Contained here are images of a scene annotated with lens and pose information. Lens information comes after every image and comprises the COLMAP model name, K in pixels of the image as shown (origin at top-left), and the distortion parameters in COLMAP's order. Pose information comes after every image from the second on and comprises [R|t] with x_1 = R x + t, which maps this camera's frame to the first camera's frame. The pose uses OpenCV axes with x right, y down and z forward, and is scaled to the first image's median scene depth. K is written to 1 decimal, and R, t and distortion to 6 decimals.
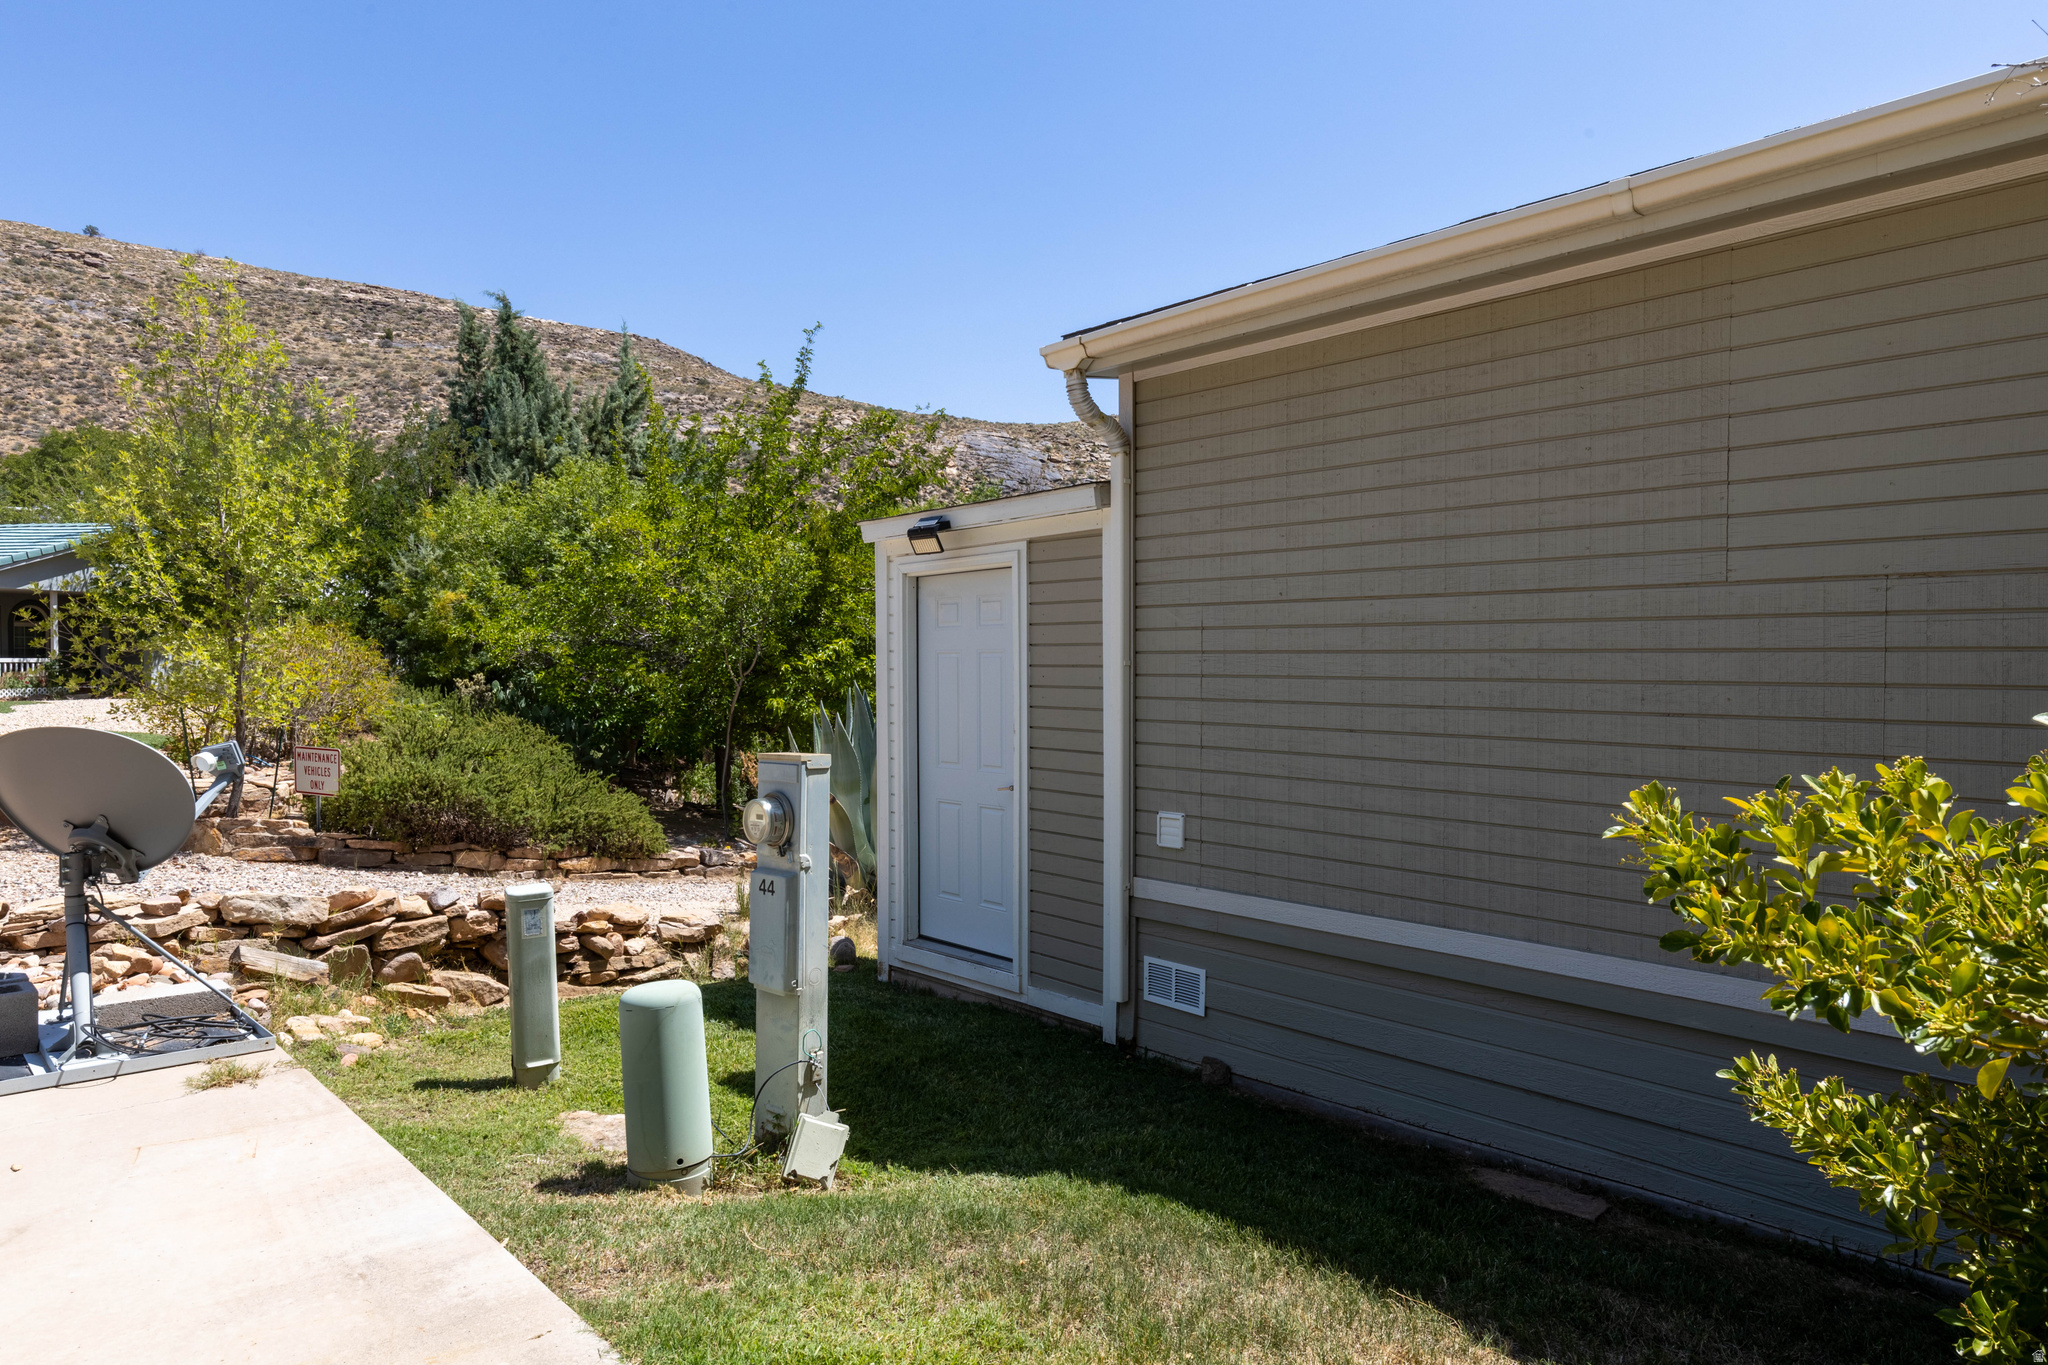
lens RADIAL K [[1232.4, 0, 1019.6], [0, 1232.4, 677.6], [0, 0, 1]] dist [-0.001660, 0.002346]
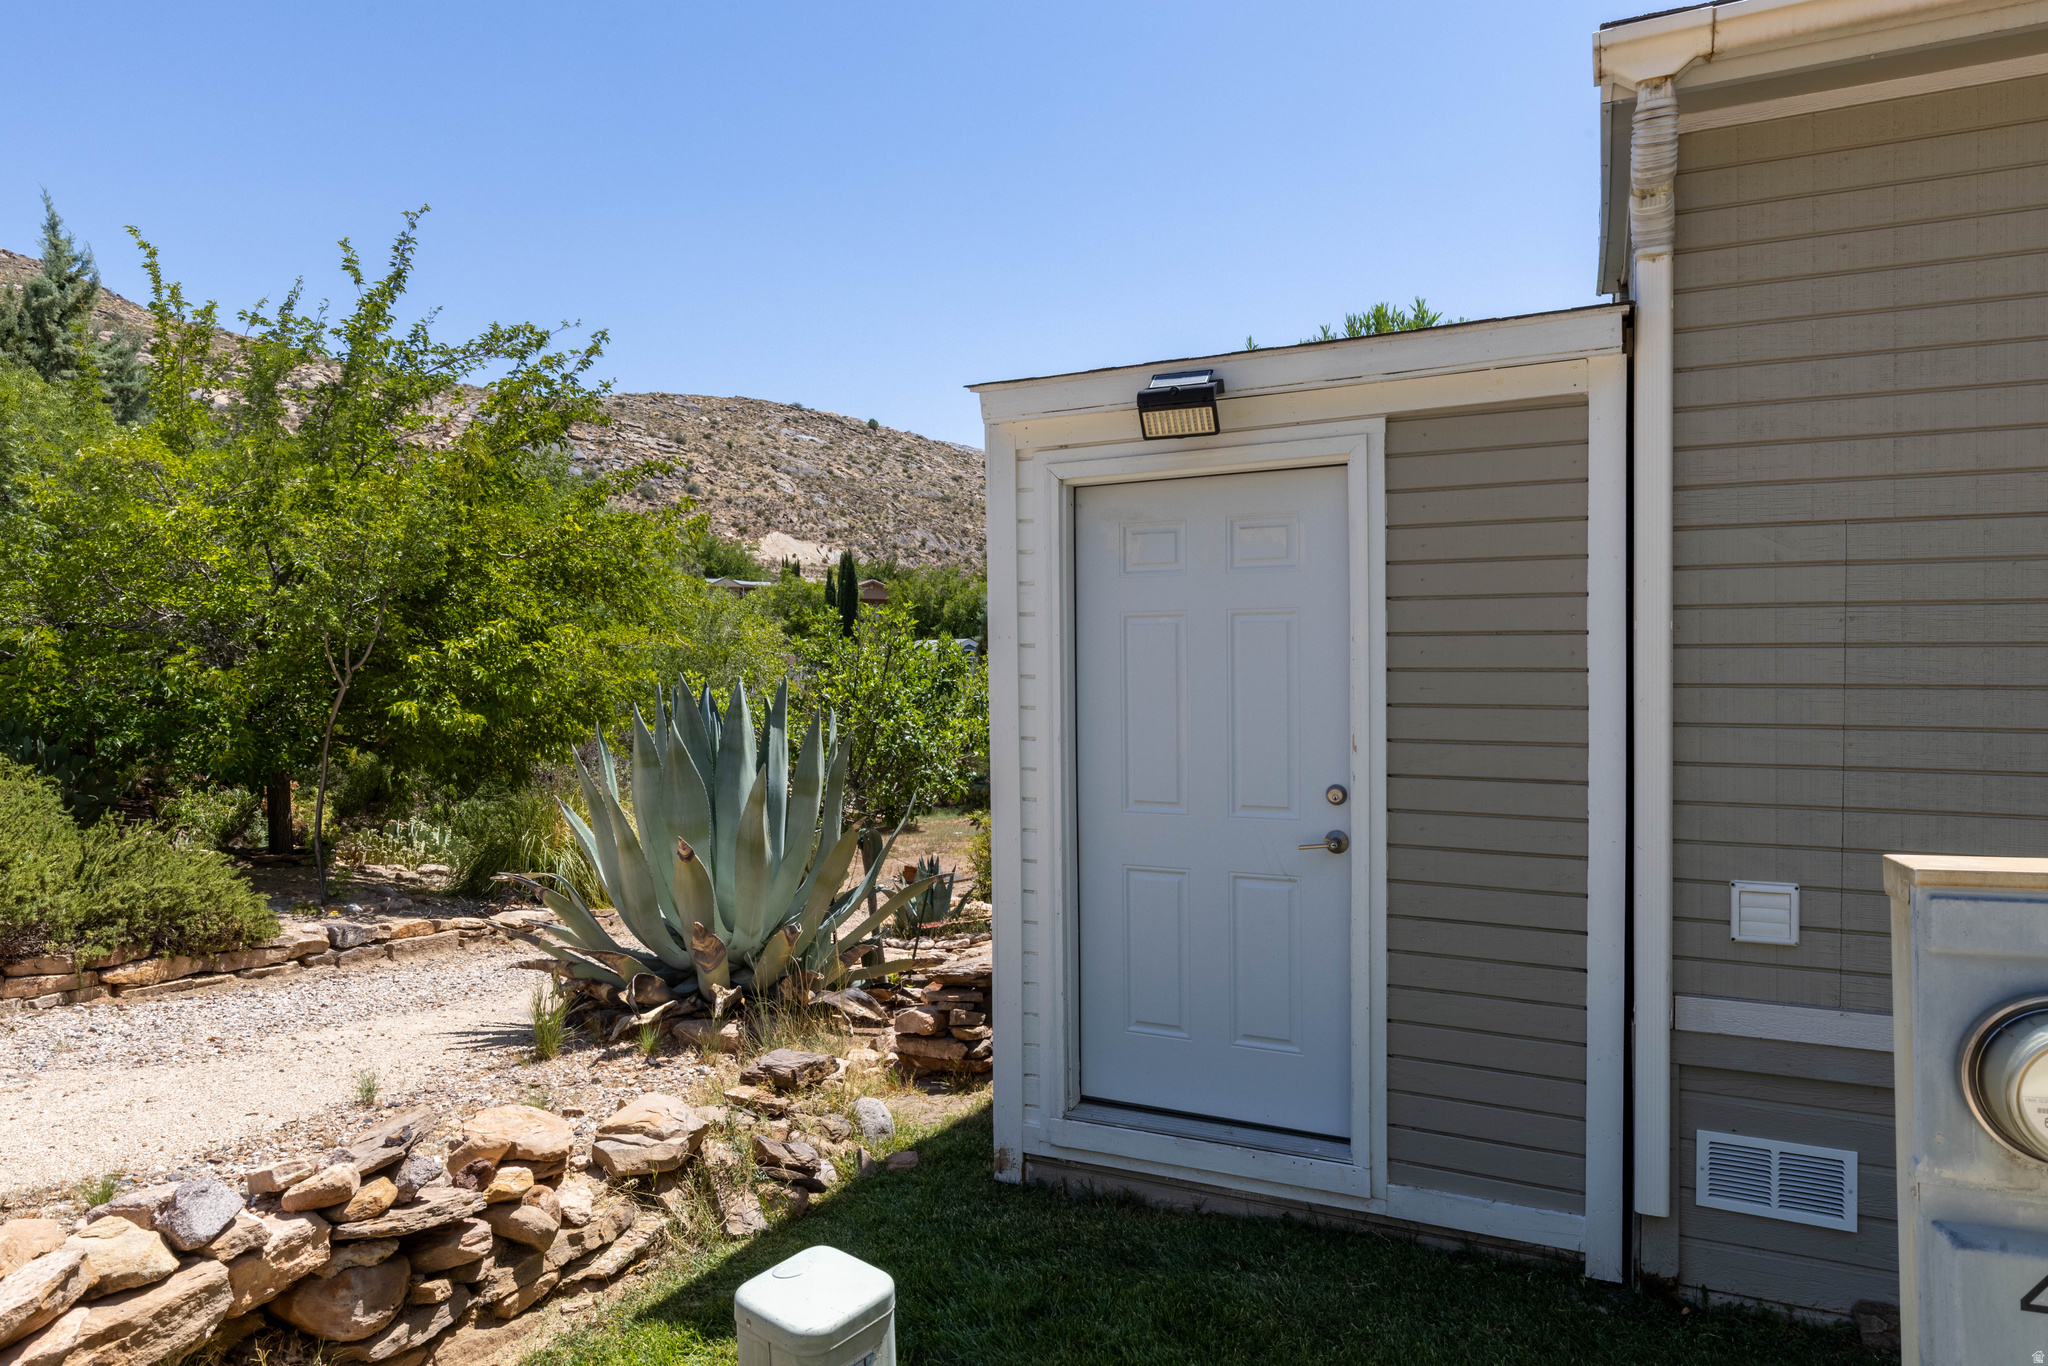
lens RADIAL K [[1232.4, 0, 1028.4], [0, 1232.4, 682.7], [0, 0, 1]] dist [-0.001660, 0.002346]
pose [[0.925214, -0.015368, 0.379134, -0.350020], [0.011713, 0.999860, 0.011945, 0.003939], [-0.379264, -0.006611, 0.925265, 0.502203]]
